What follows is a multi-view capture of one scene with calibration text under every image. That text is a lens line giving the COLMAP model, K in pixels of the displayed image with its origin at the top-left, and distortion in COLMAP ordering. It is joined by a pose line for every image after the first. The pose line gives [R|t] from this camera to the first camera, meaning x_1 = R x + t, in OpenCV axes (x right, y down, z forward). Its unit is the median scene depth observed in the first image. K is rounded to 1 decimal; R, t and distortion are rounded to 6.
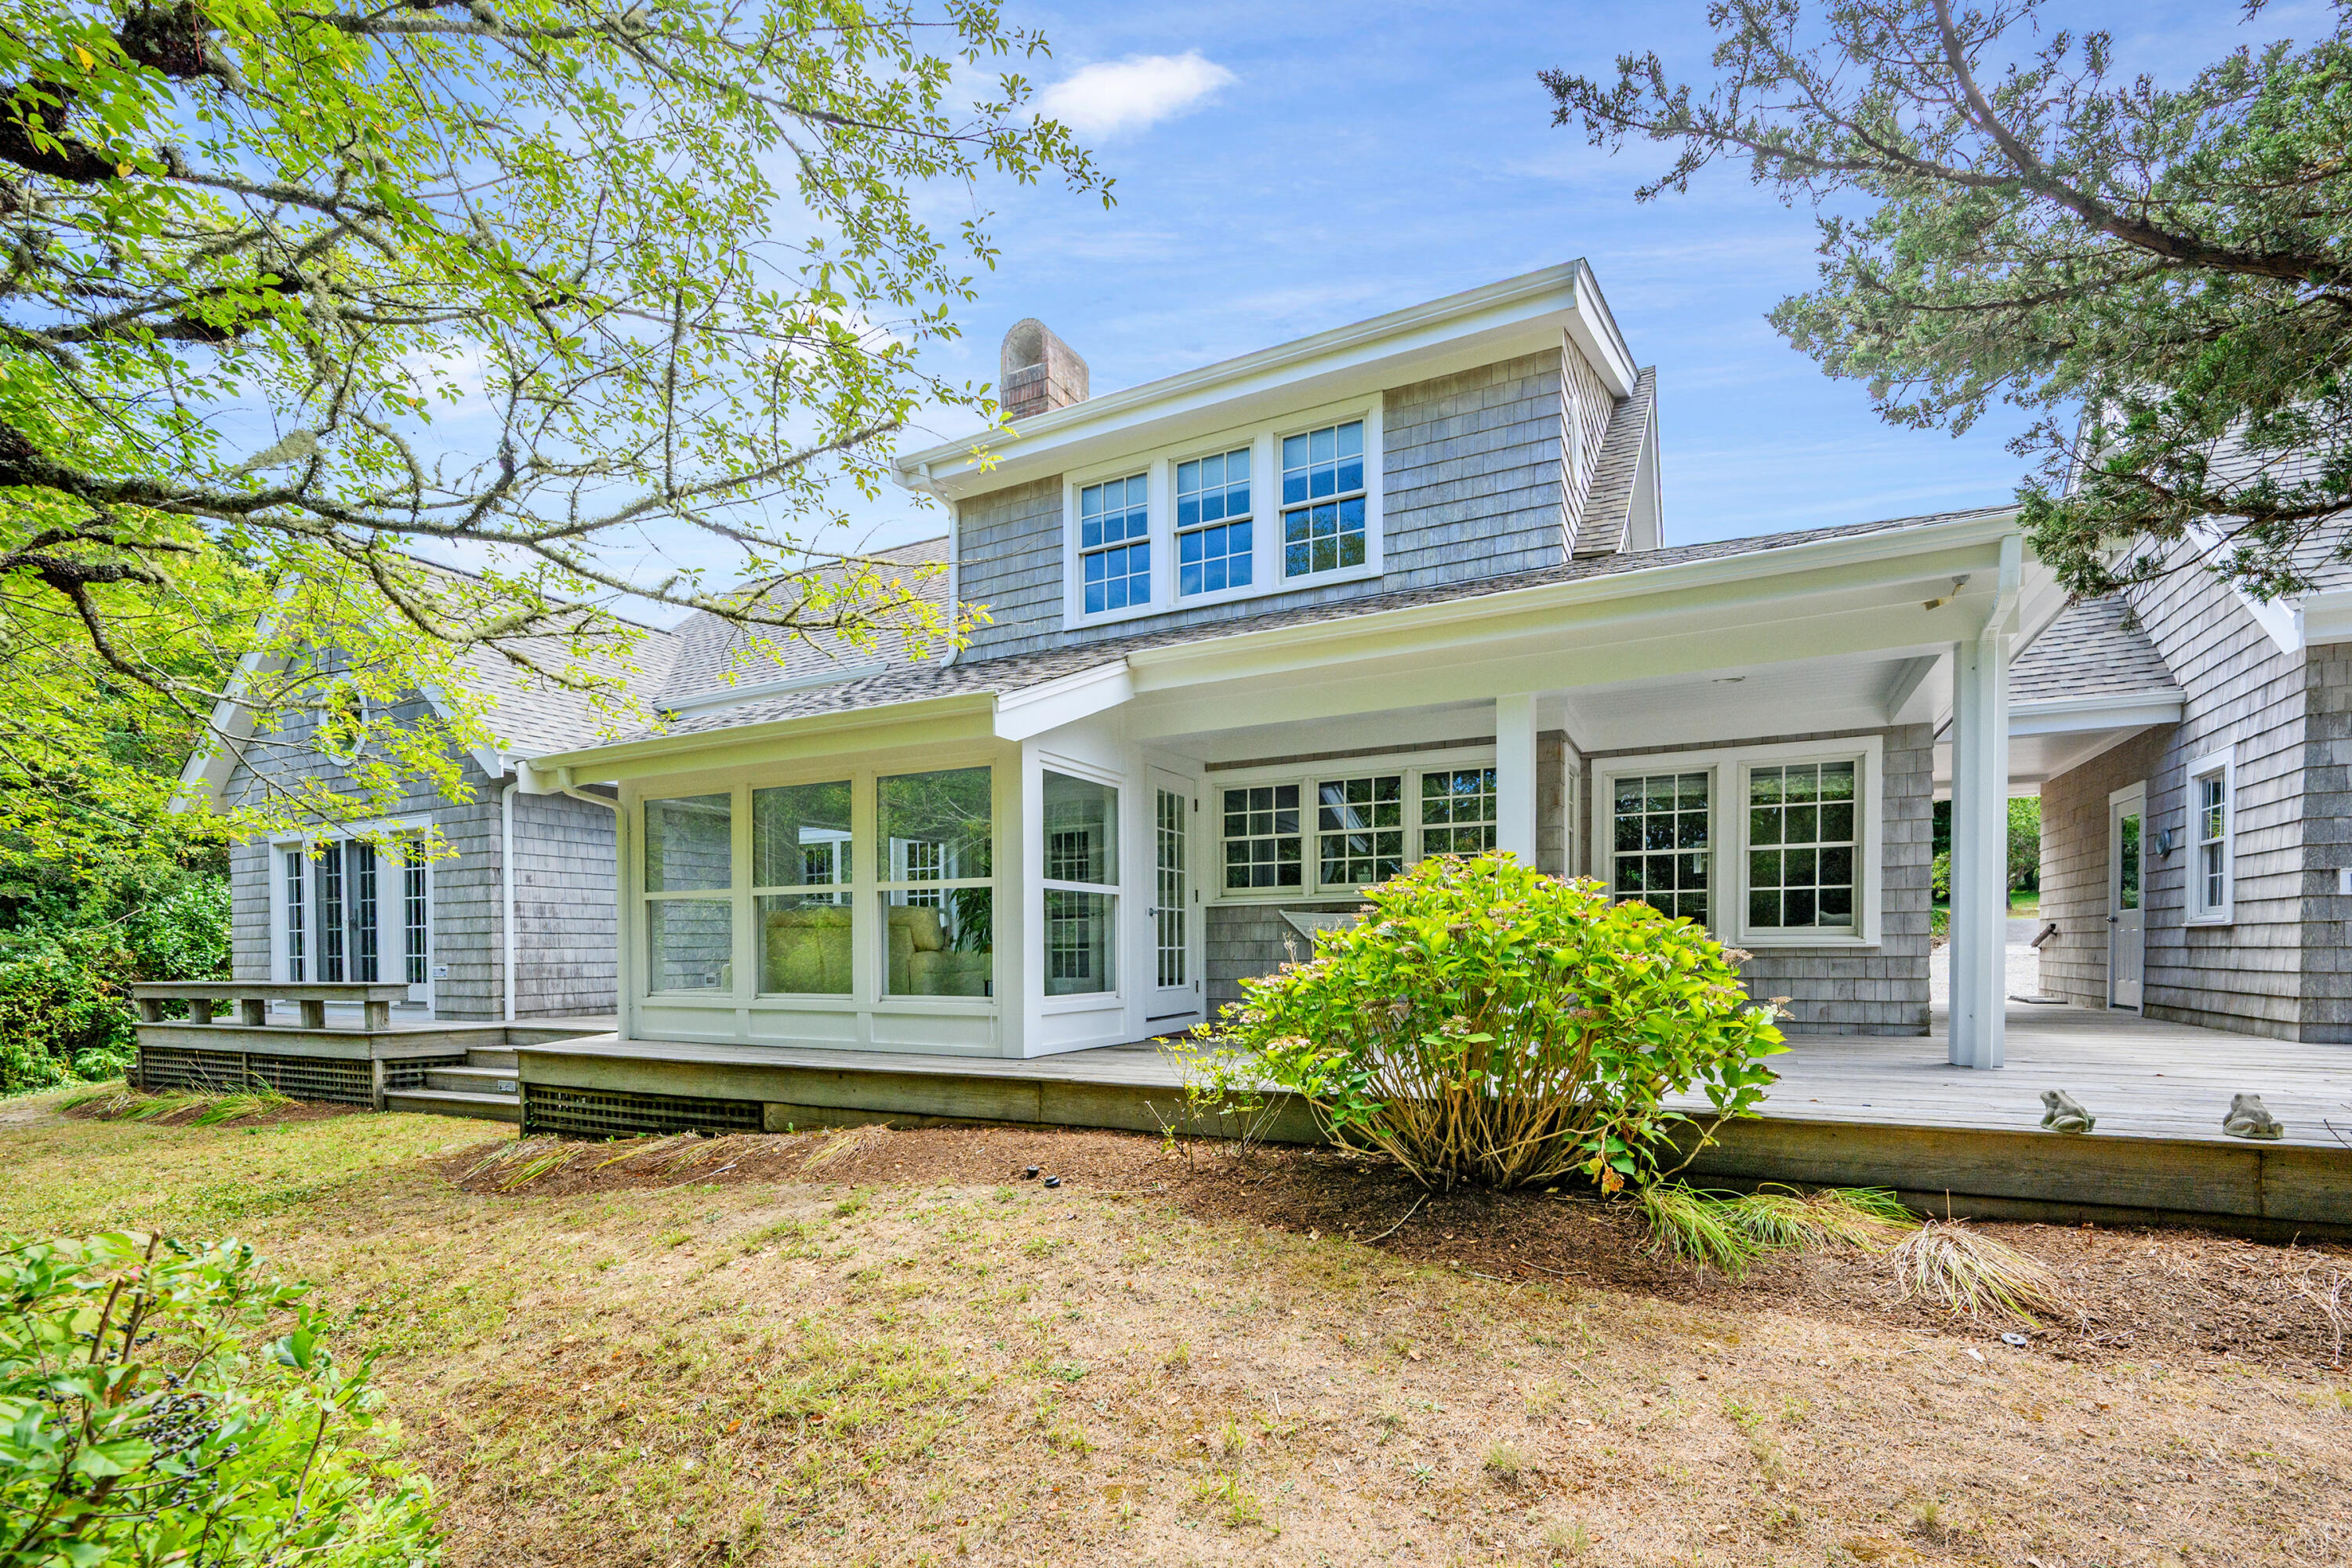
lens RADIAL K [[1032.8, 0, 1188.5], [0, 1032.8, 957.6], [0, 0, 1]] dist [-0.000193, 0.000408]
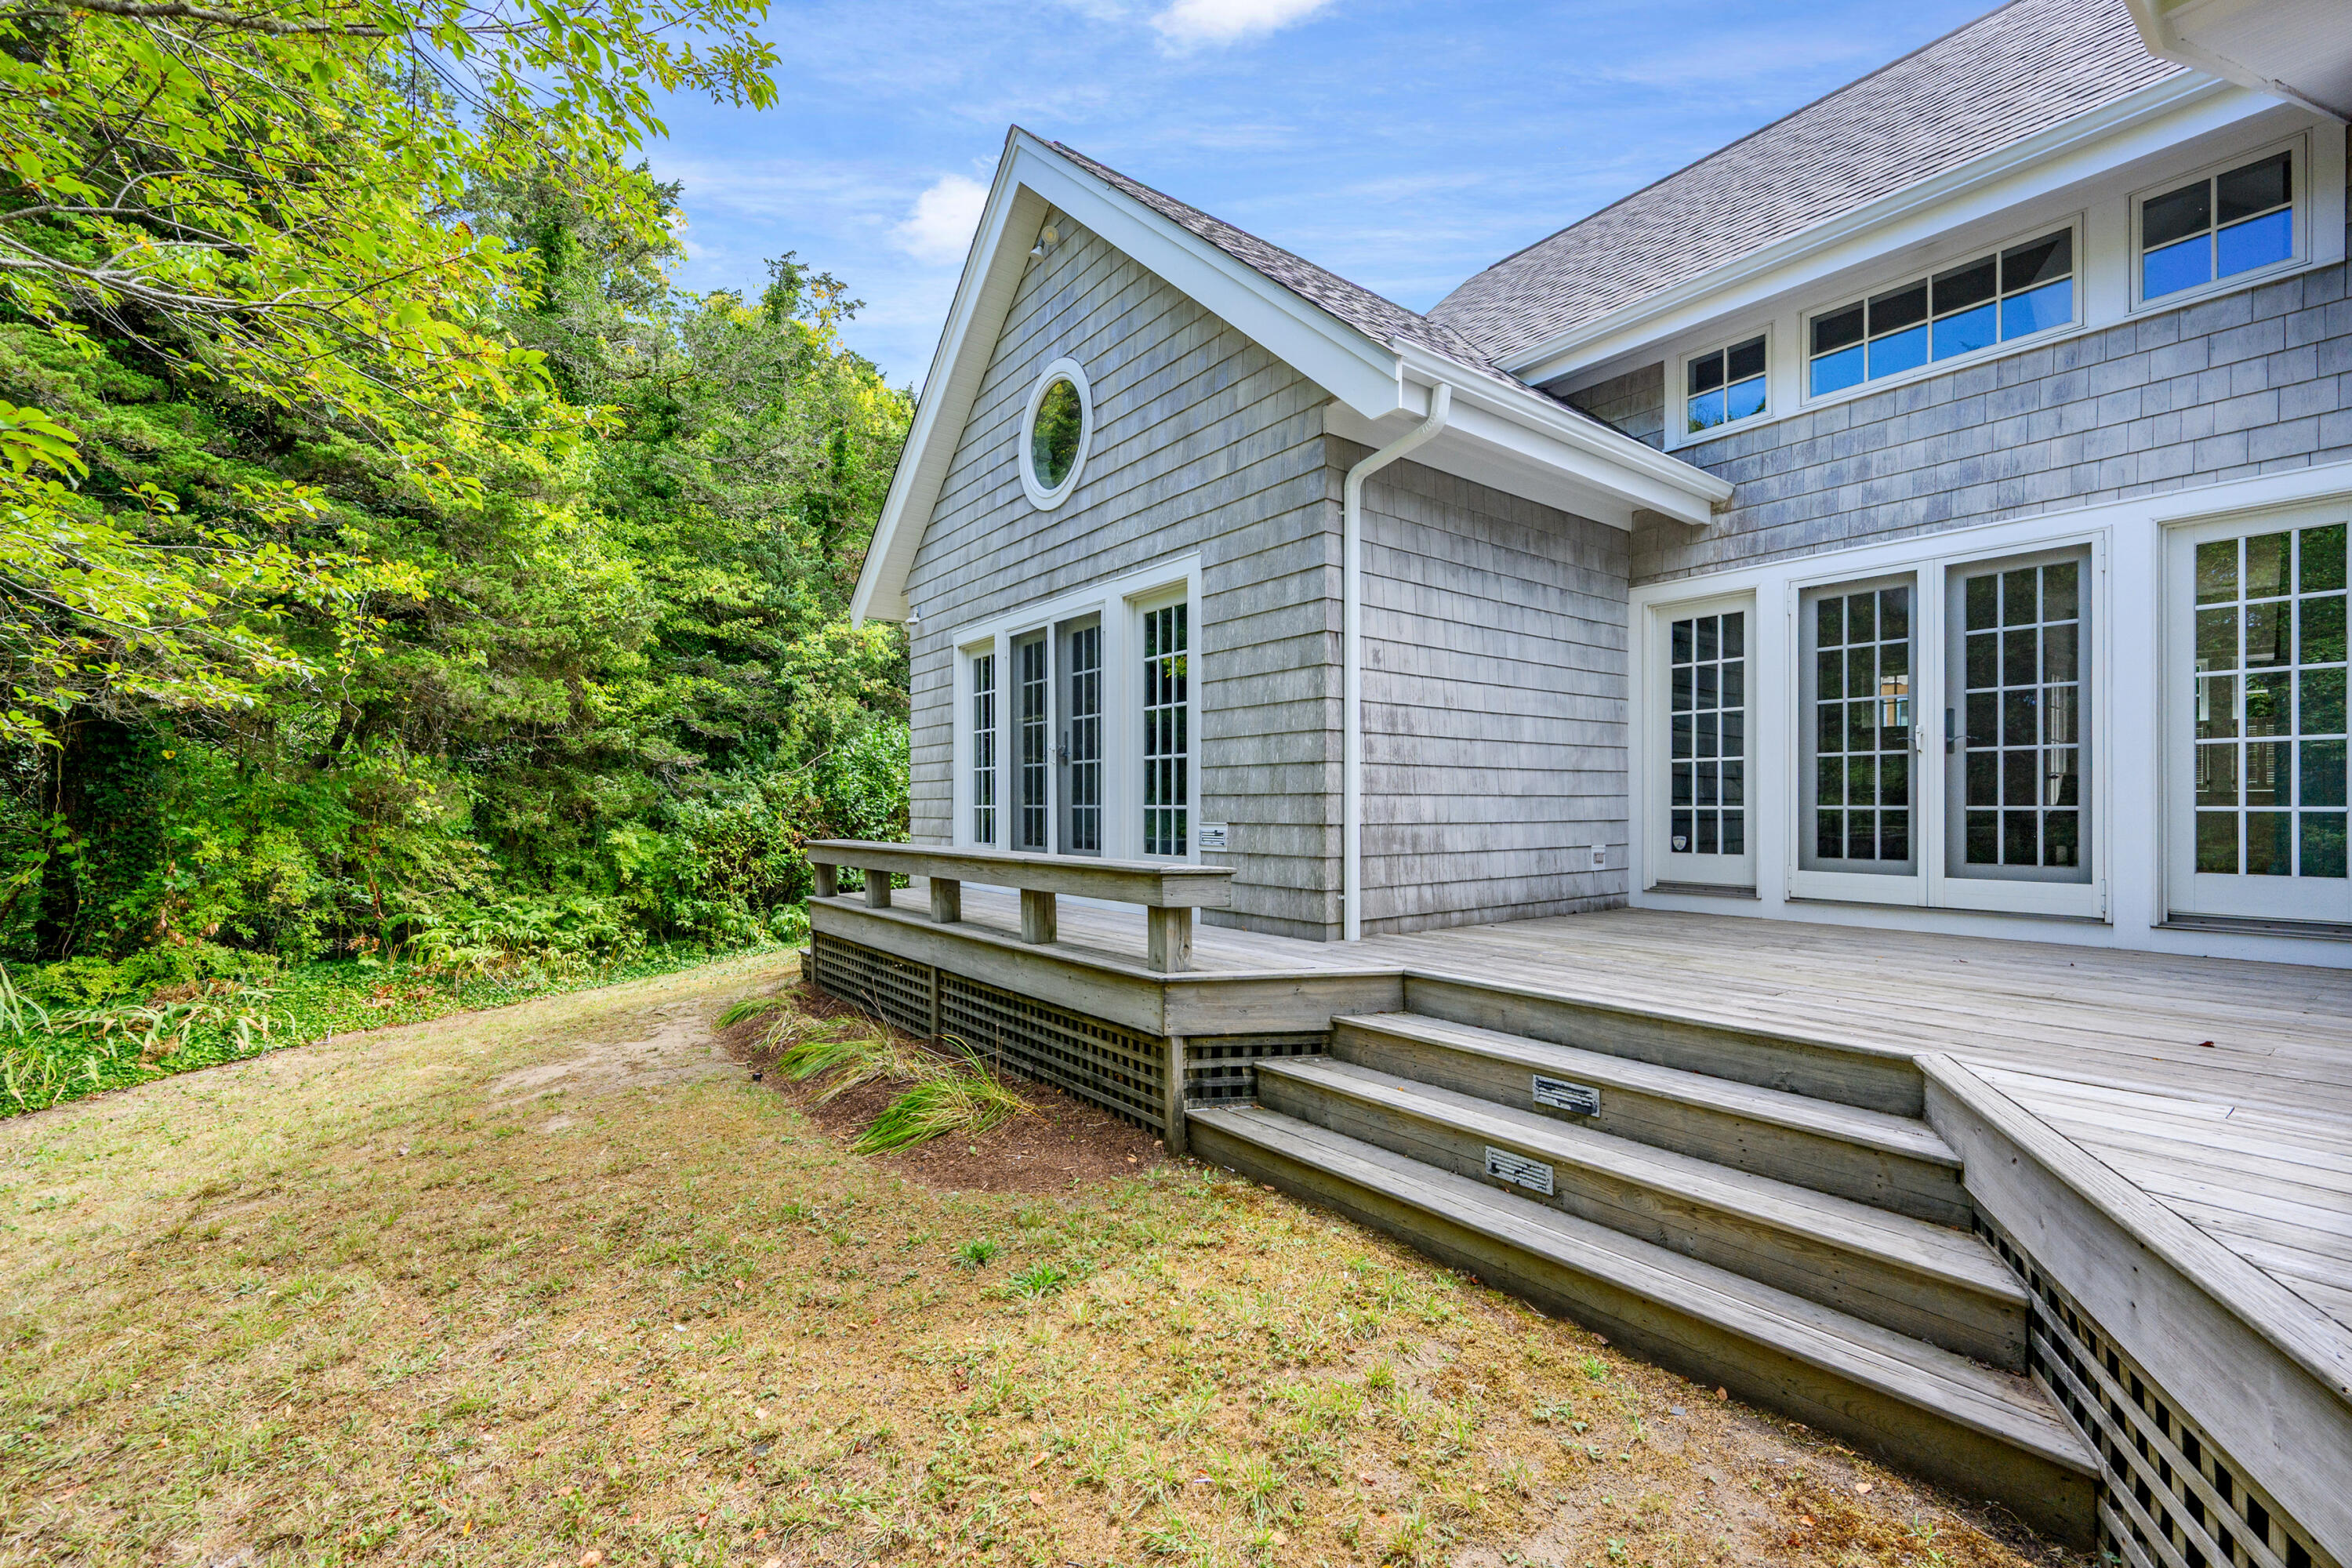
lens RADIAL K [[1032.8, 0, 1178.9], [0, 1032.8, 795.2], [0, 0, 1]] dist [-0.000193, 0.000408]
pose [[0.888449, 0.005887, -0.458938, -0.421220], [-0.014162, 0.999793, -0.014591, -0.000057], [0.458757, 0.019463, 0.888349, 0.436738]]
